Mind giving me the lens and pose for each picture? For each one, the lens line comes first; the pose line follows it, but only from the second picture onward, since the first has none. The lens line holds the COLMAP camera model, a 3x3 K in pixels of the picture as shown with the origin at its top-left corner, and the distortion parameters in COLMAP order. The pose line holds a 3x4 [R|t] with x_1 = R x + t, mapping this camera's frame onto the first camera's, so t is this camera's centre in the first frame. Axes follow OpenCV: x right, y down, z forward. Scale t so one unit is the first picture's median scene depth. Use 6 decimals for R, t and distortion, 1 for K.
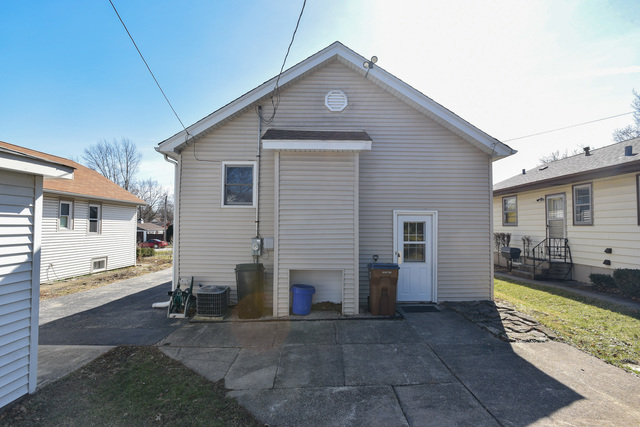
lens RADIAL K [[315.7, 0, 323.2], [0, 315.7, 210.8], [0, 0, 1]] dist [-0.020589, 0.000189]
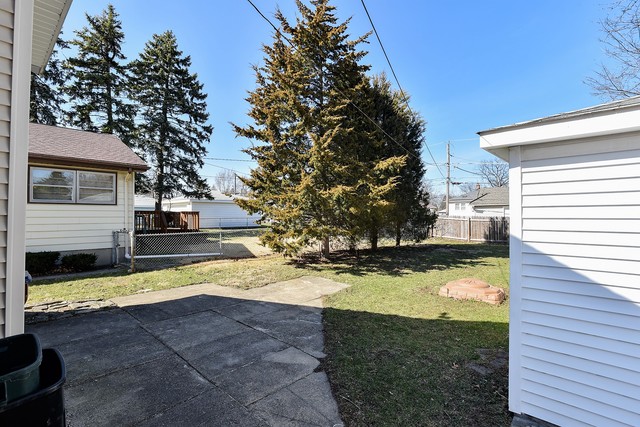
lens RADIAL K [[315.7, 0, 323.2], [0, 315.7, 210.8], [0, 0, 1]] dist [-0.020589, 0.000189]
pose [[-0.746340, 0.007772, 0.665519, -0.976927], [-0.036469, 0.997952, -0.052552, 0.107760], [-0.664565, -0.063493, -0.744528, 1.727958]]
